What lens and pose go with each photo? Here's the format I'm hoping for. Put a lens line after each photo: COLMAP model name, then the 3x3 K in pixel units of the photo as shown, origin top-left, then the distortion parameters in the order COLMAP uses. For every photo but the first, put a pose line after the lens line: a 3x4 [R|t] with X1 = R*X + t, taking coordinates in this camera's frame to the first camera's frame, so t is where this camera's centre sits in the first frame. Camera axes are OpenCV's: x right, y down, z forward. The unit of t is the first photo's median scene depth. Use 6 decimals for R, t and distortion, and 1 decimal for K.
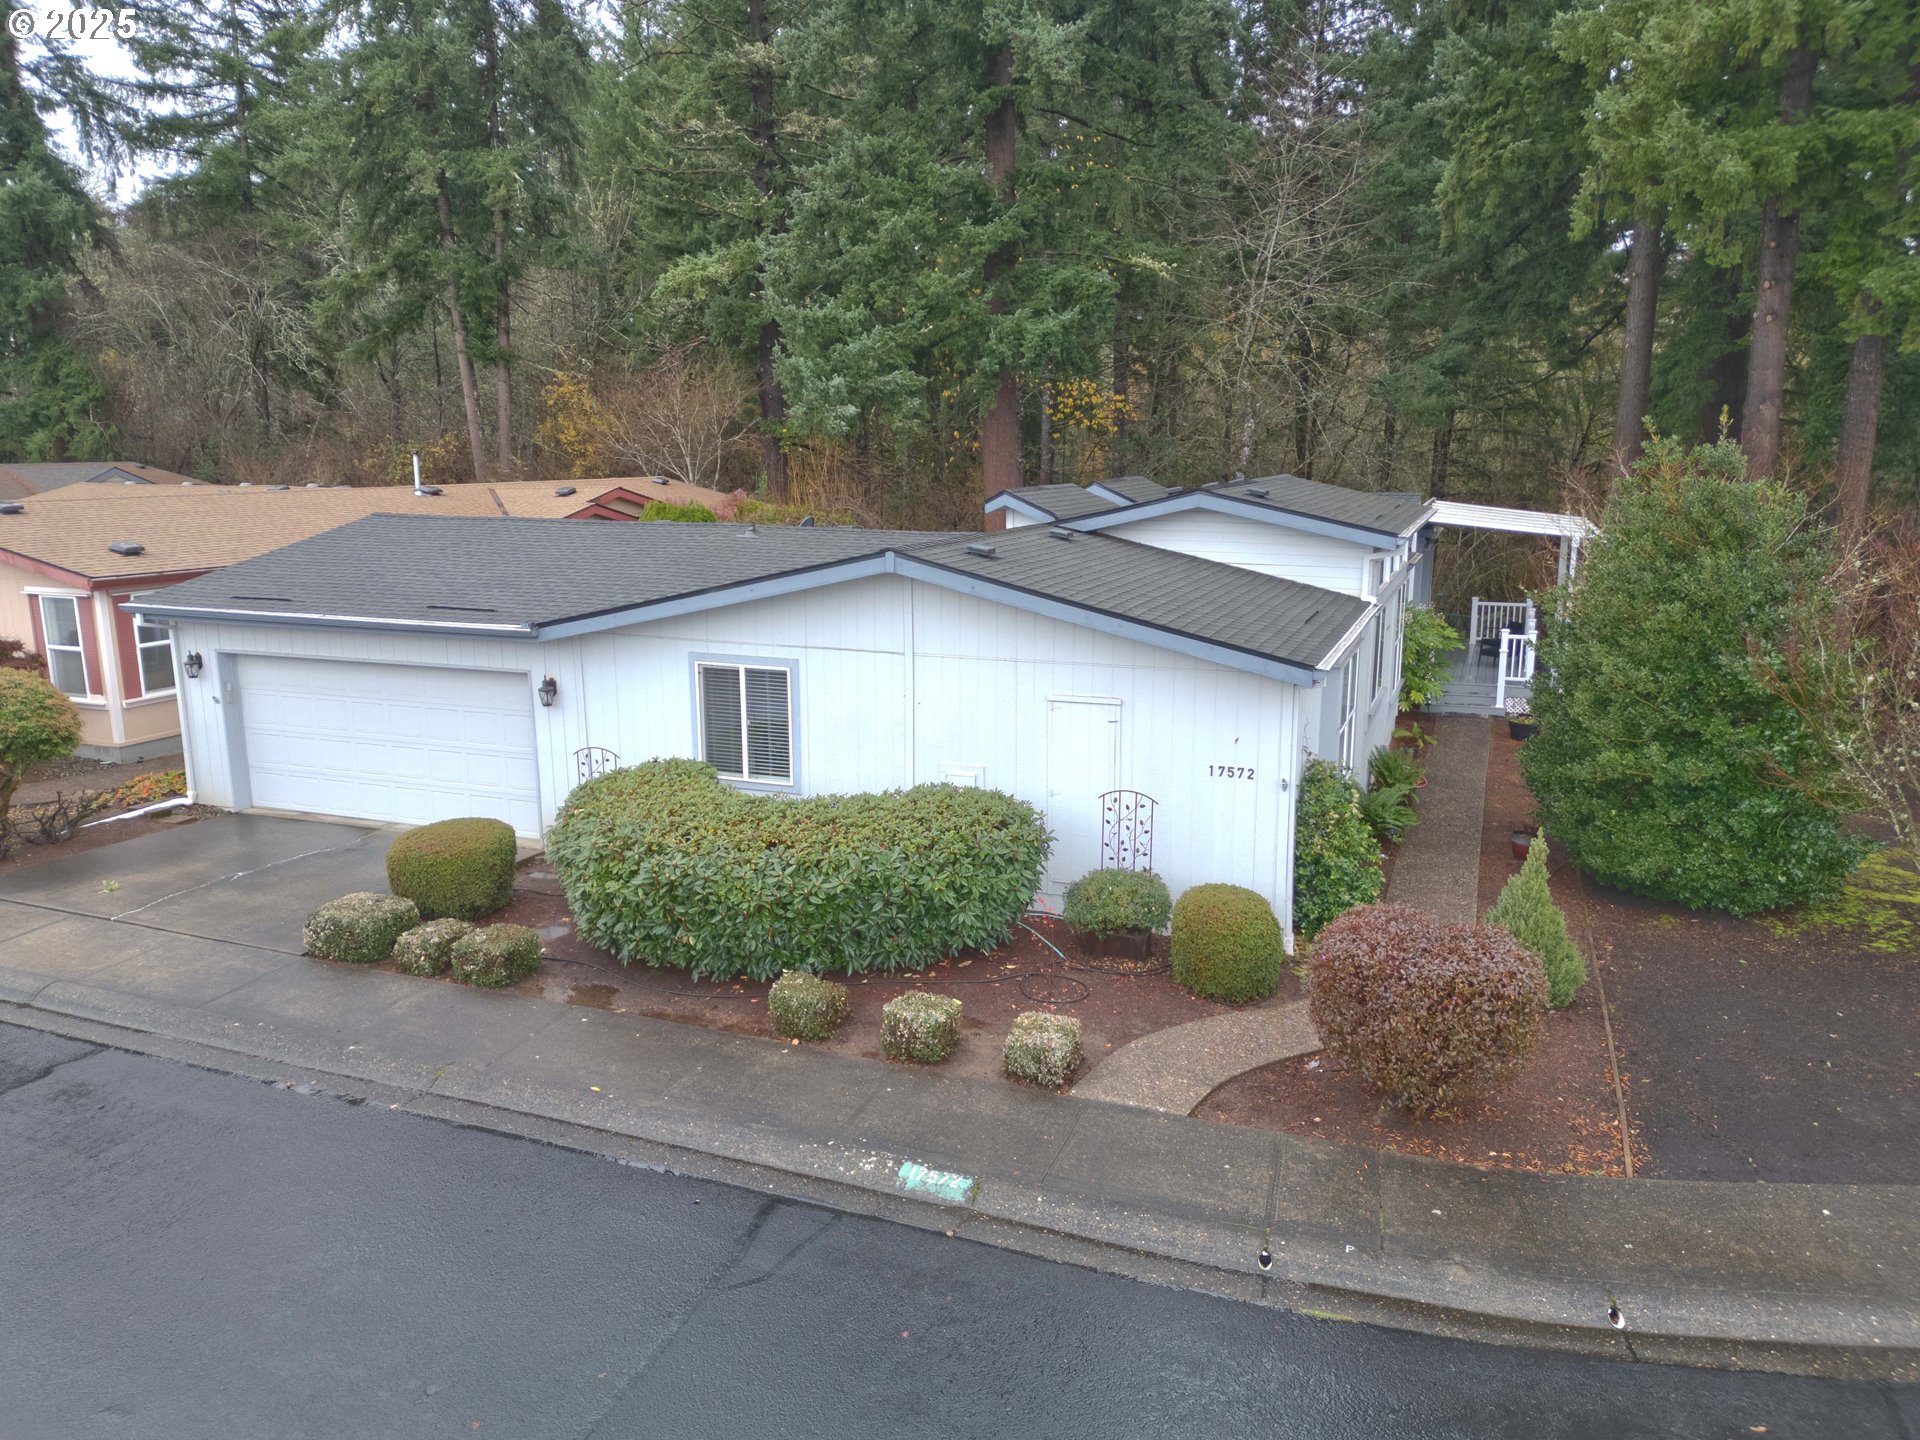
lens RADIAL K [[1360.7, 0, 963.1], [0, 1360.7, 724.8], [0, 0, 1]] dist [0.056448, -0.044575]
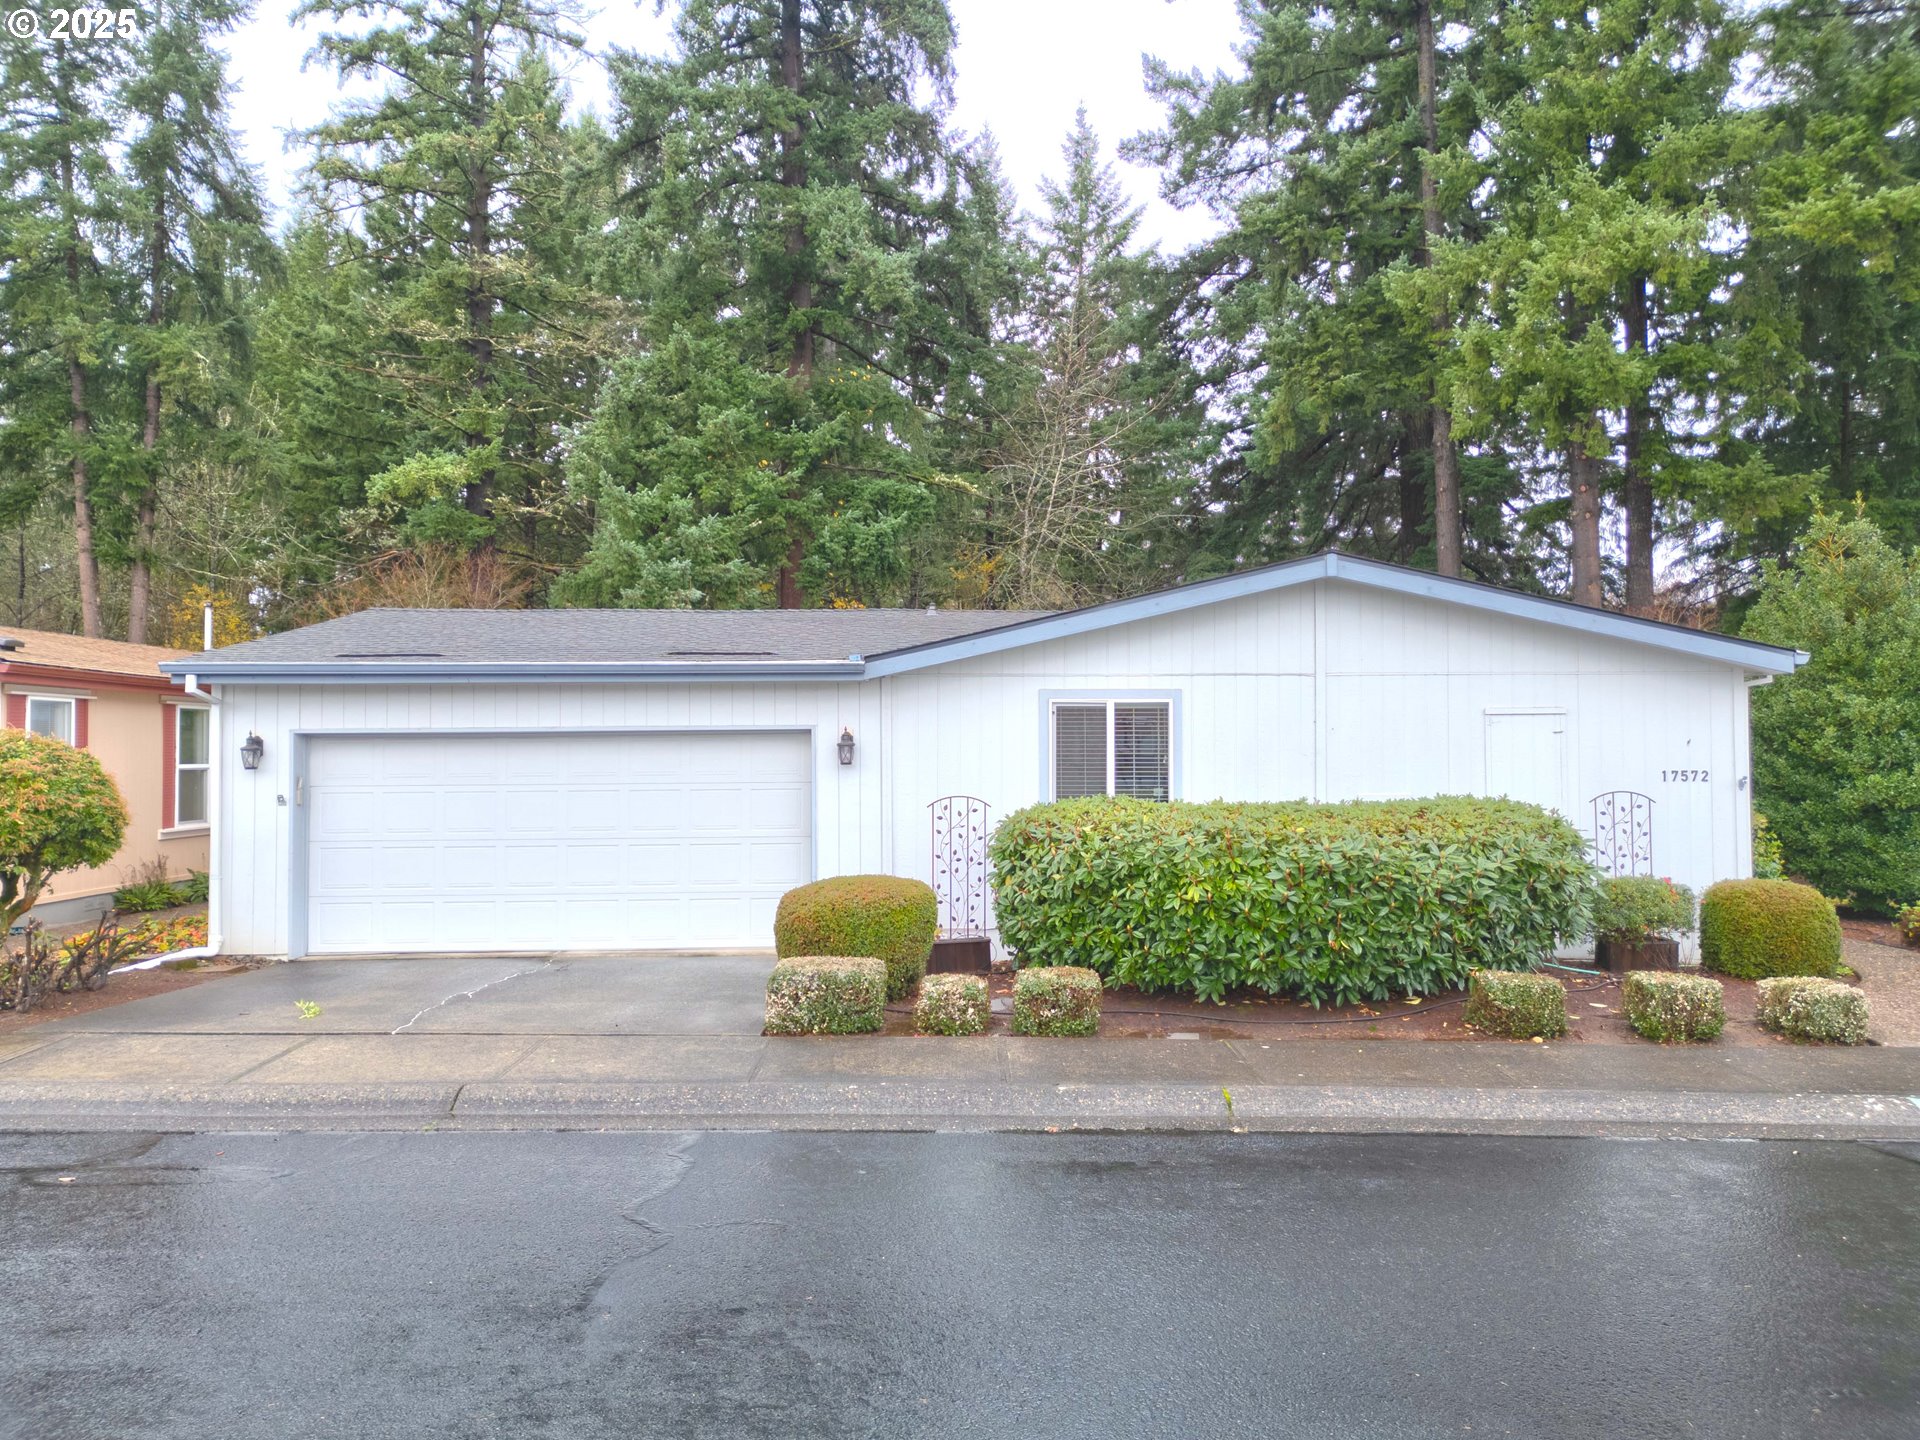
lens RADIAL K [[1360.7, 0, 969.8], [0, 1360.7, 720.5], [0, 0, 1]] dist [0.056448, -0.044575]
pose [[0.929188, 0.008199, 0.369517, -0.248483], [0.075926, 0.974199, -0.212538, 0.064213], [-0.361726, 0.225543, 0.904591, 0.108005]]
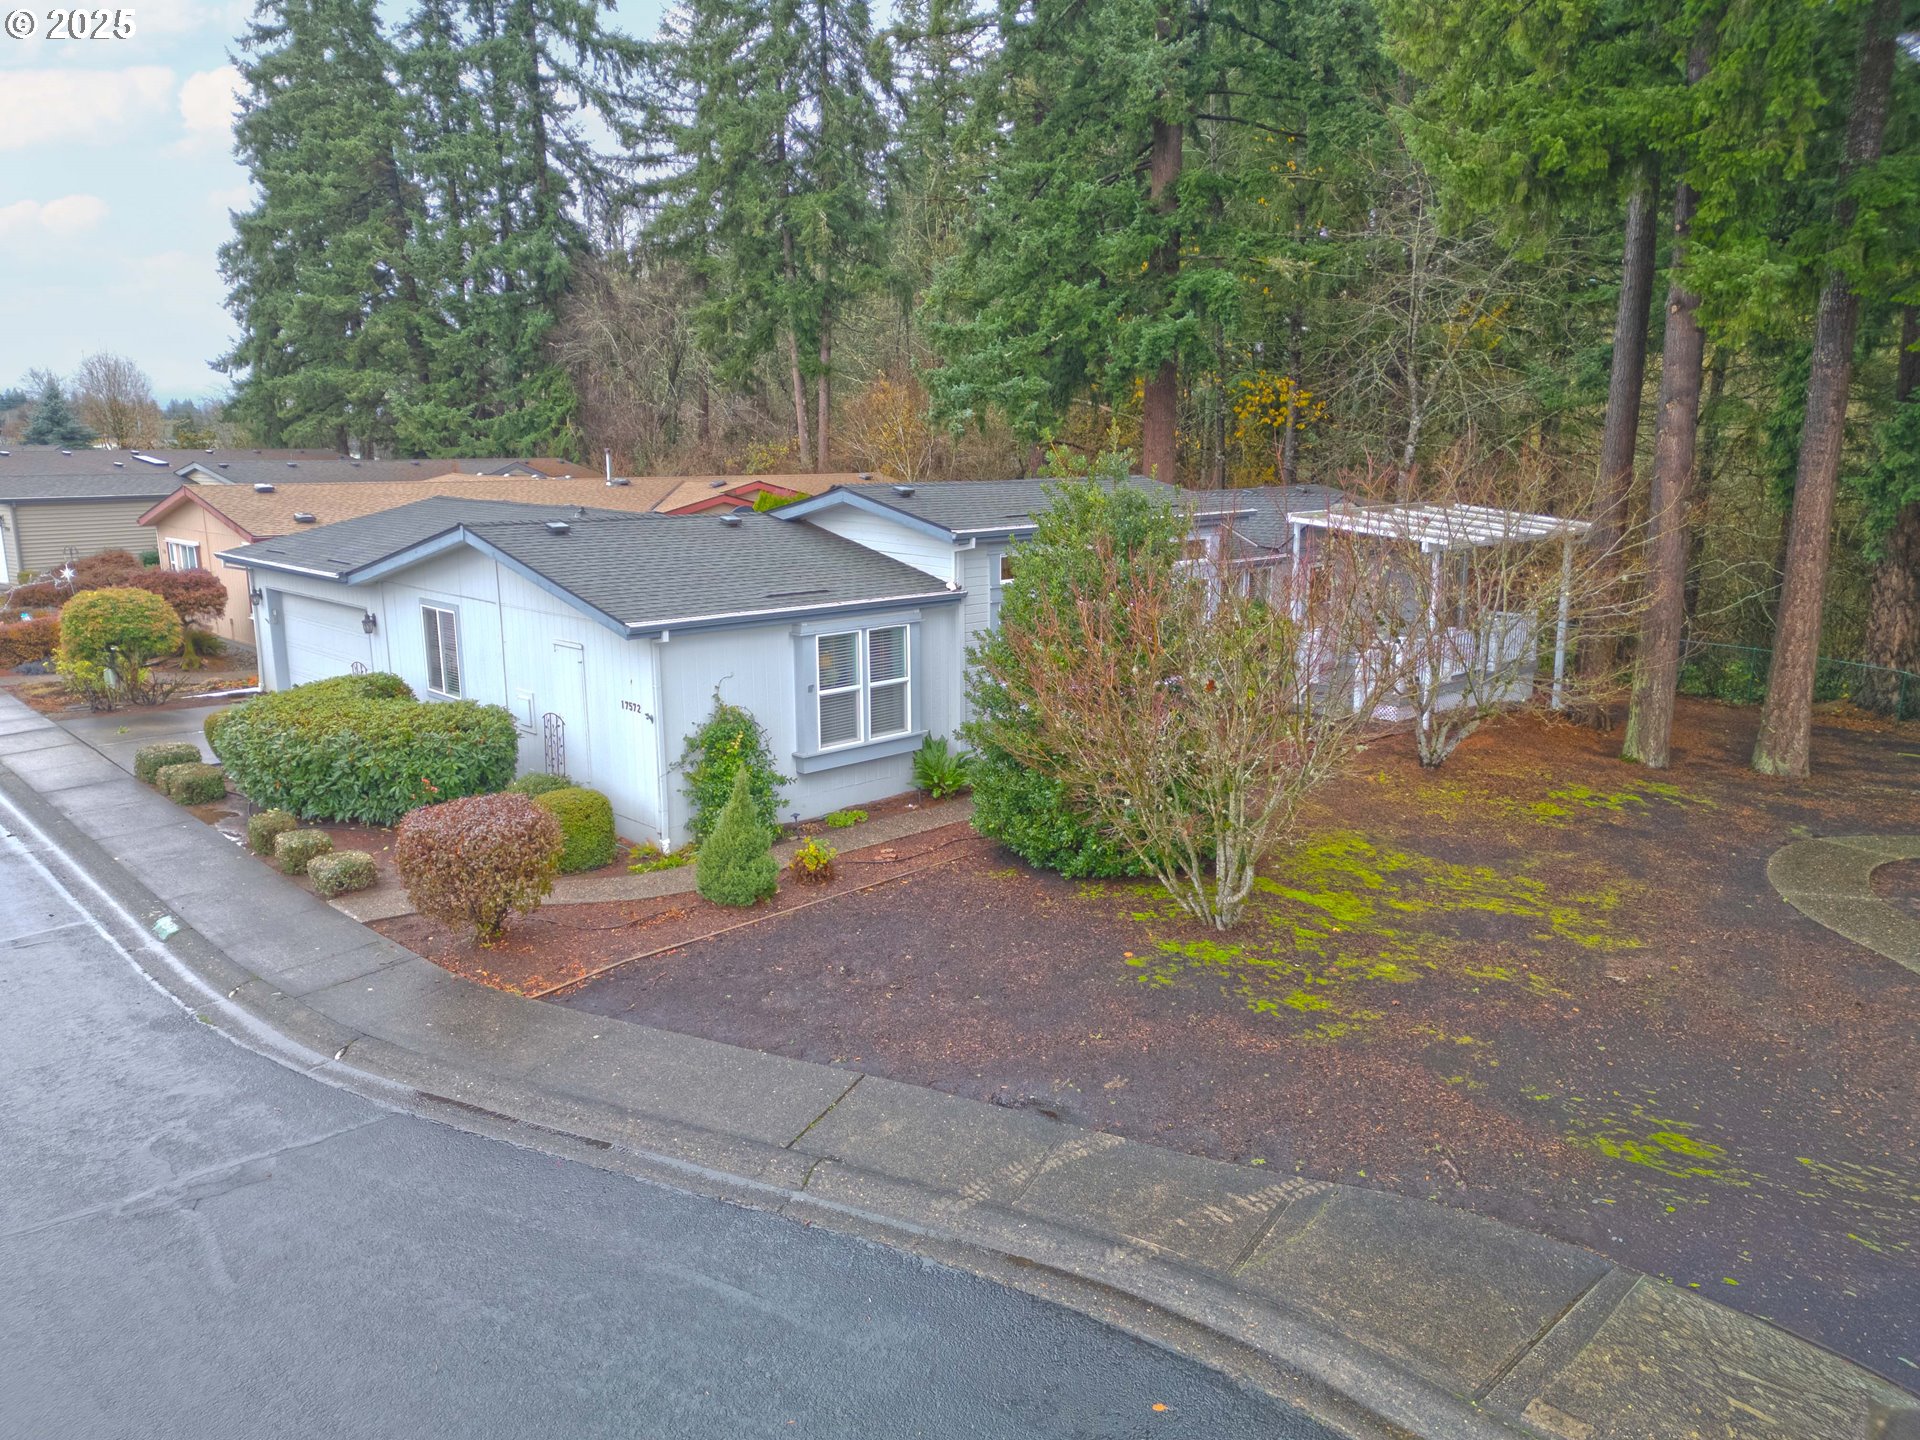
lens RADIAL K [[1360.7, 0, 955.7], [0, 1360.7, 723.1], [0, 0, 1]] dist [0.056448, -0.044575]
pose [[0.906665, 0.084896, -0.413220, 0.386093], [-0.083966, 0.996259, 0.020448, -0.000510], [0.413410, 0.016156, 0.910401, -0.014529]]
